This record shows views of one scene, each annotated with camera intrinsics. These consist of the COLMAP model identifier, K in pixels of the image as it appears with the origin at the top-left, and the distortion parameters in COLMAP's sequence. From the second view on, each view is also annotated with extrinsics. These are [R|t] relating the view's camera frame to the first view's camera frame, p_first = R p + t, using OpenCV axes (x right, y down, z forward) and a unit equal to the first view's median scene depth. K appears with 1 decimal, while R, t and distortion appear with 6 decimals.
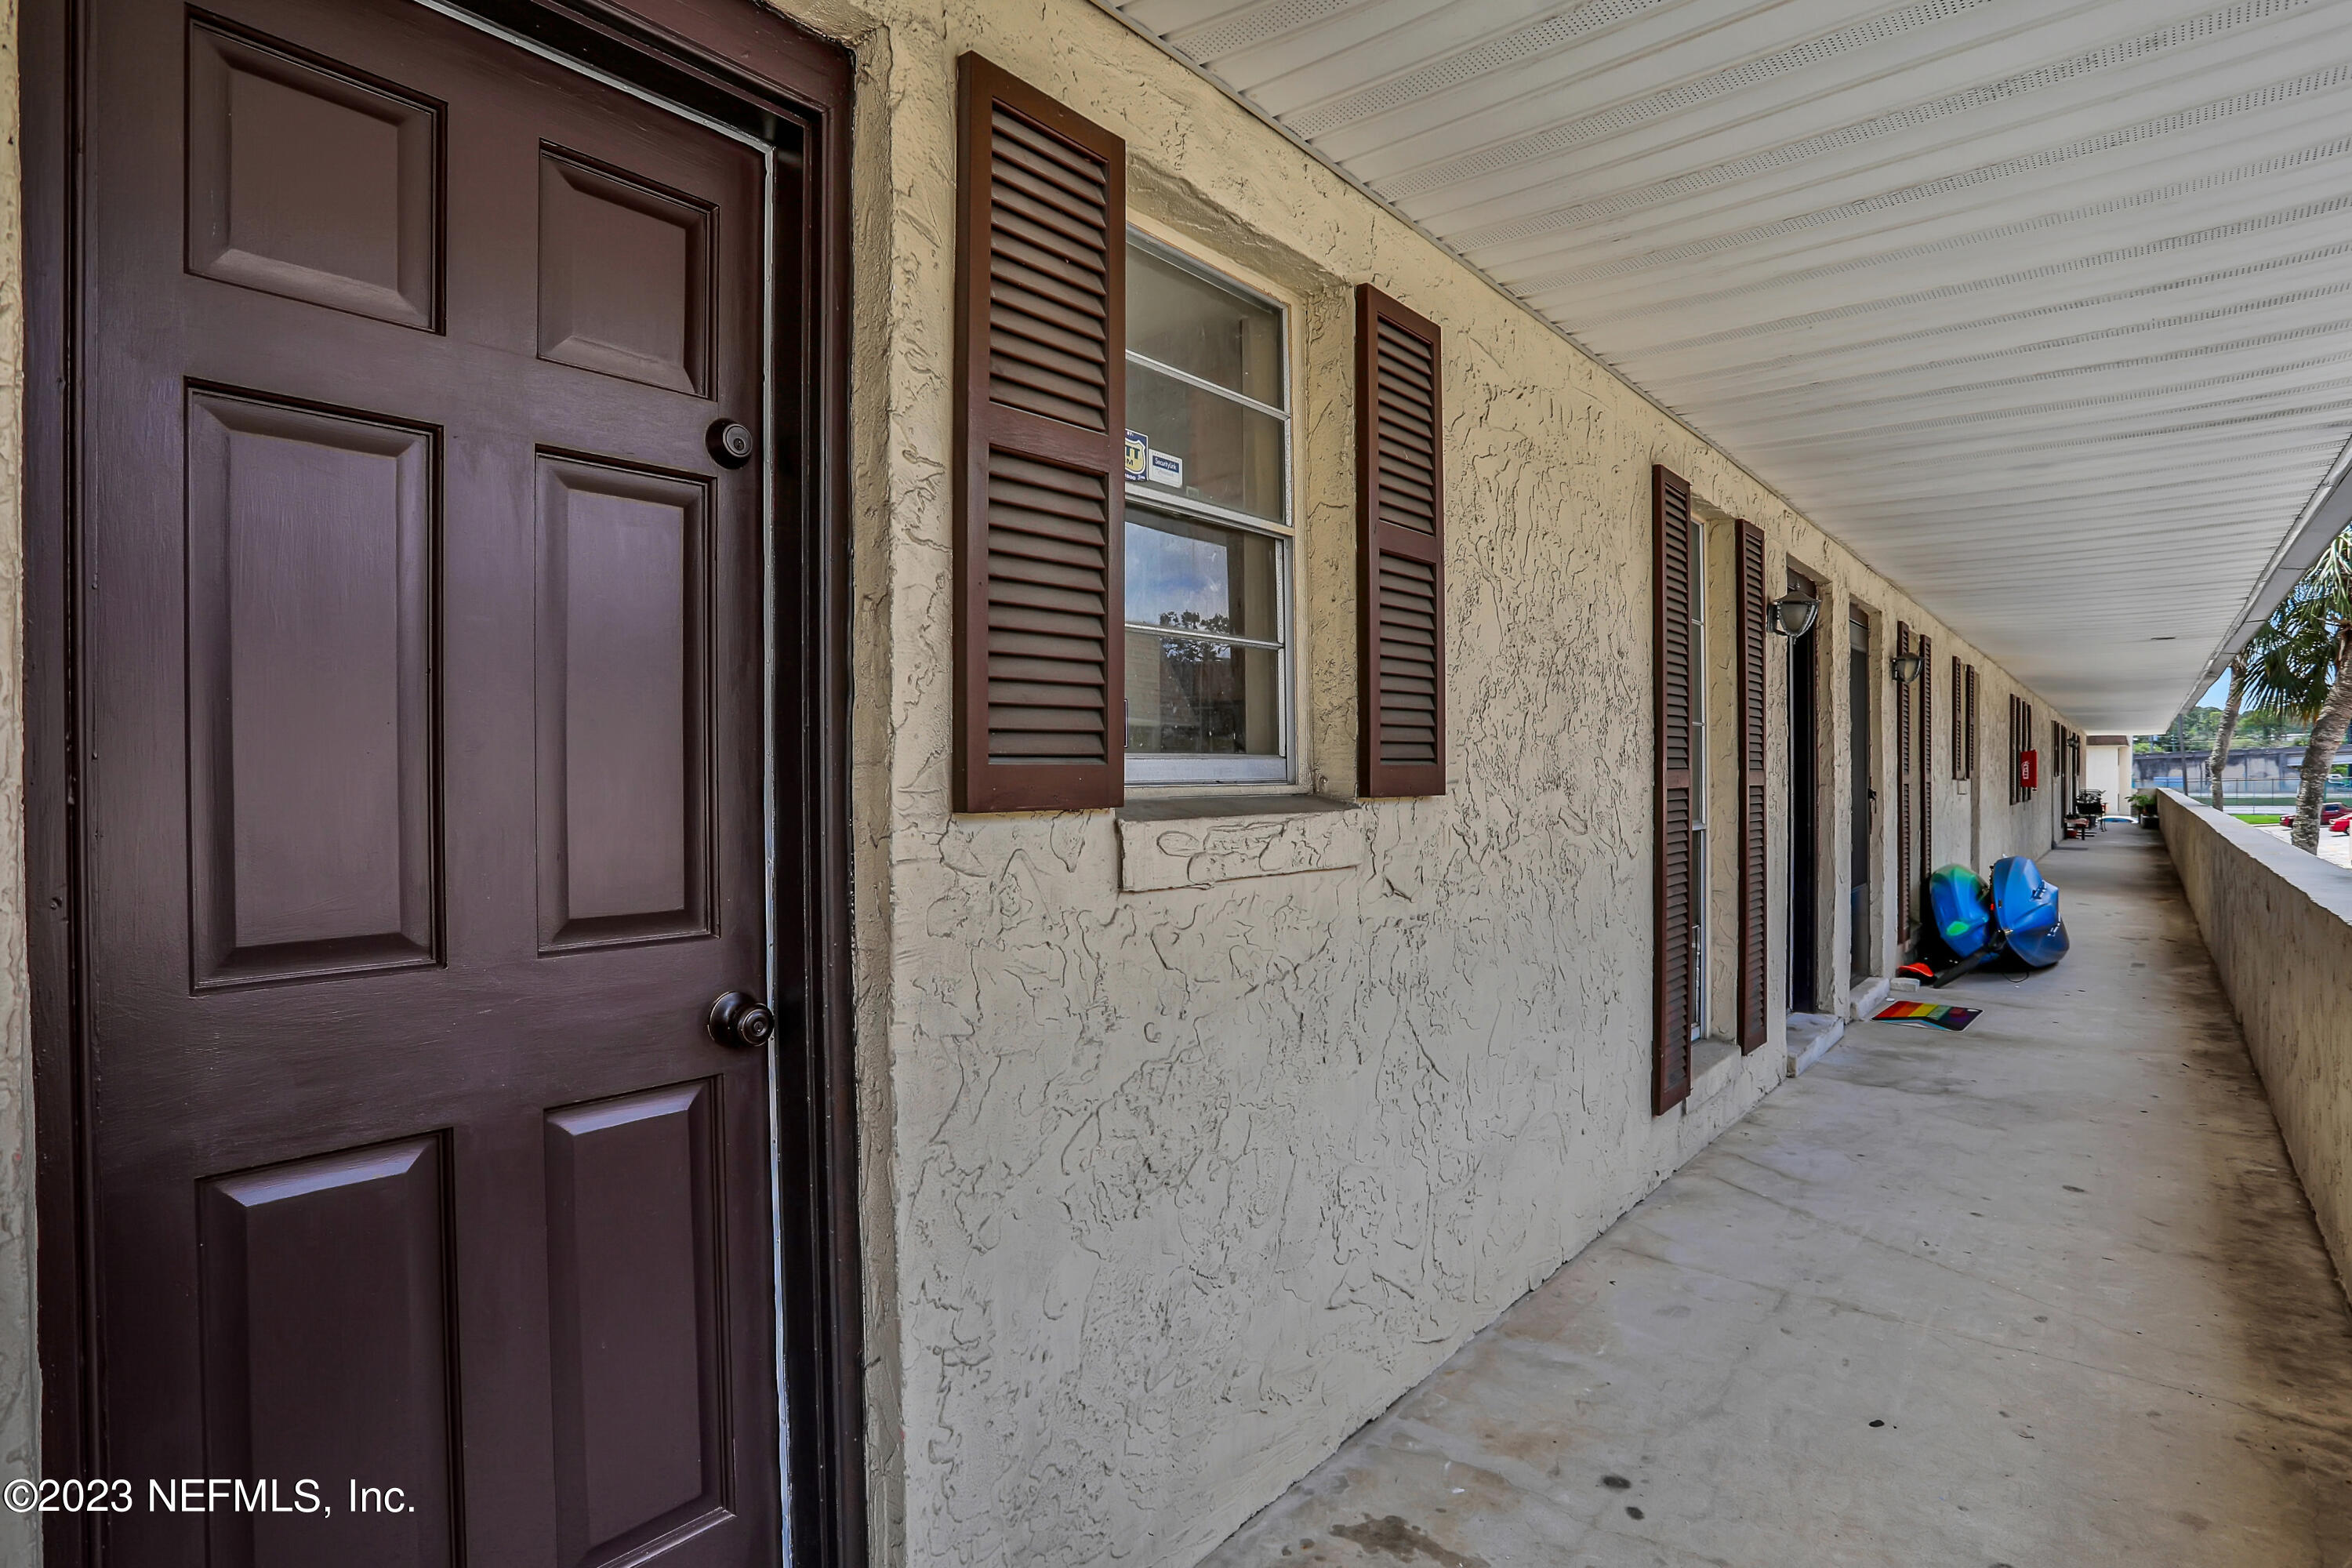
lens RADIAL K [[1173.6, 0, 1176.0], [0, 1173.6, 784.0], [0, 0, 1]] dist [-0.052908, 0.026697]
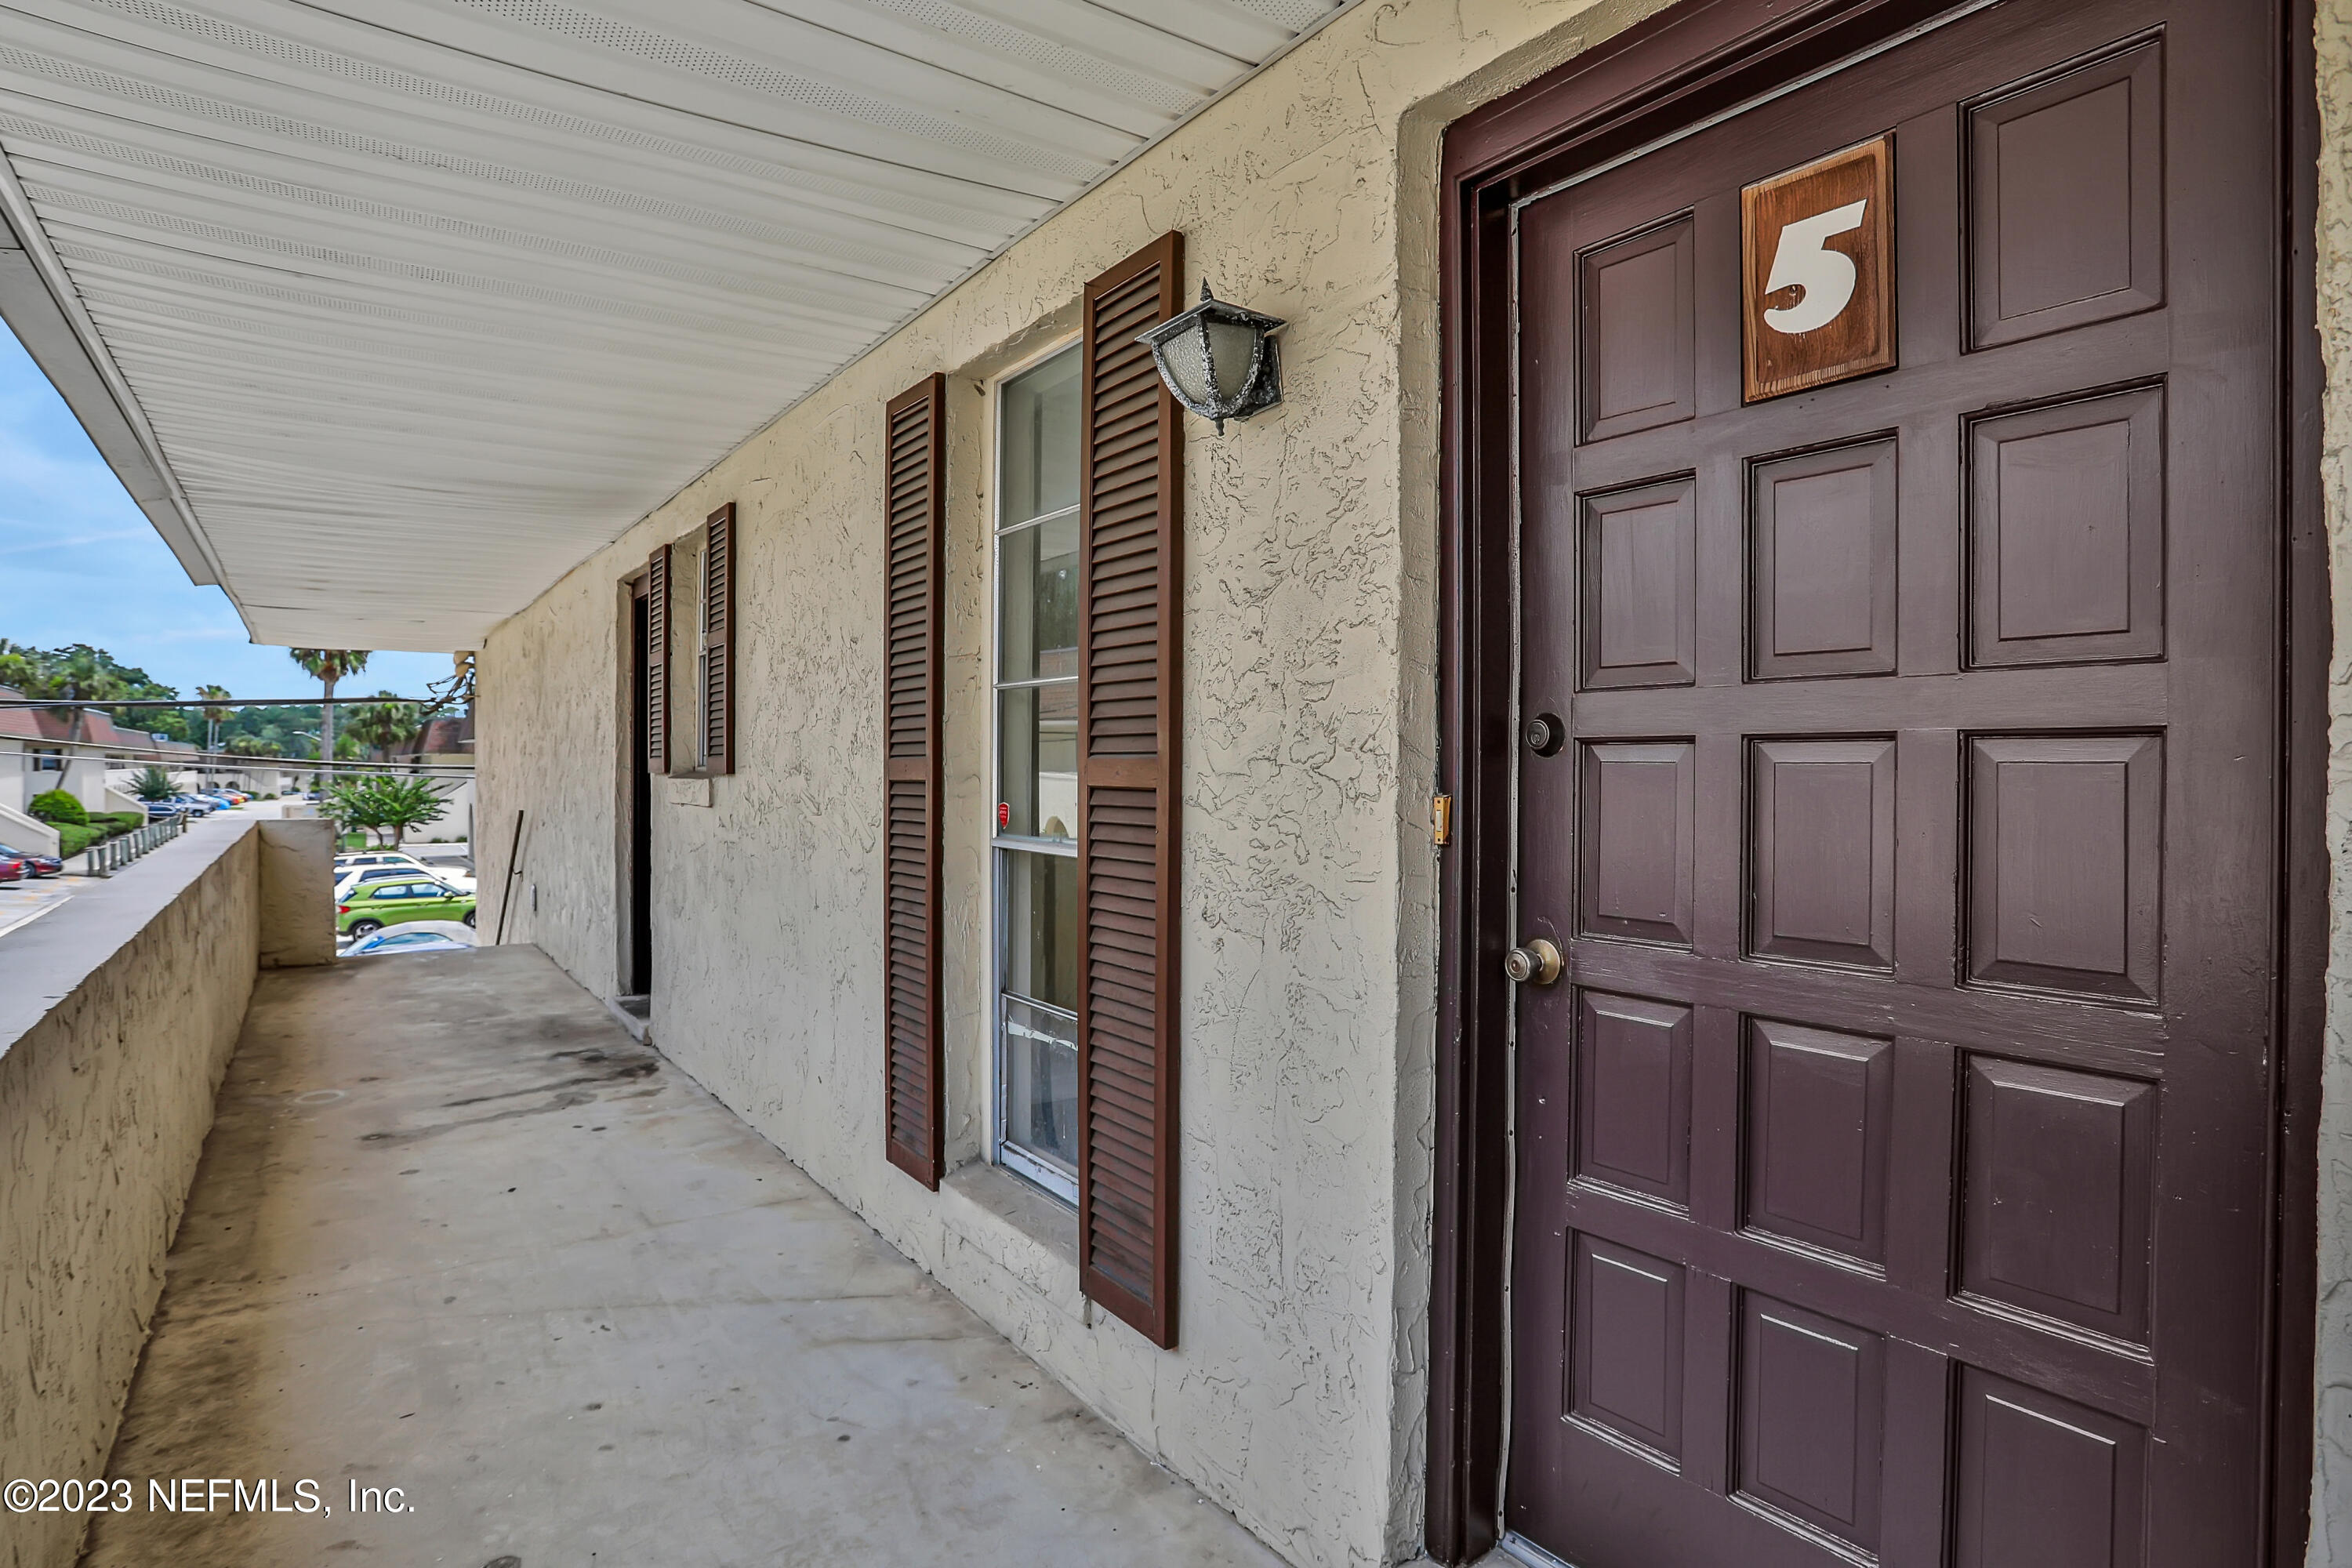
lens RADIAL K [[1173.6, 0, 1176.0], [0, 1173.6, 784.0], [0, 0, 1]] dist [-0.052908, 0.026697]
pose [[-0.225978, 0.016379, -0.973995, 1.407300], [-0.013891, 0.999703, 0.020034, -0.015555], [0.974033, 0.018057, -0.225684, 1.632343]]
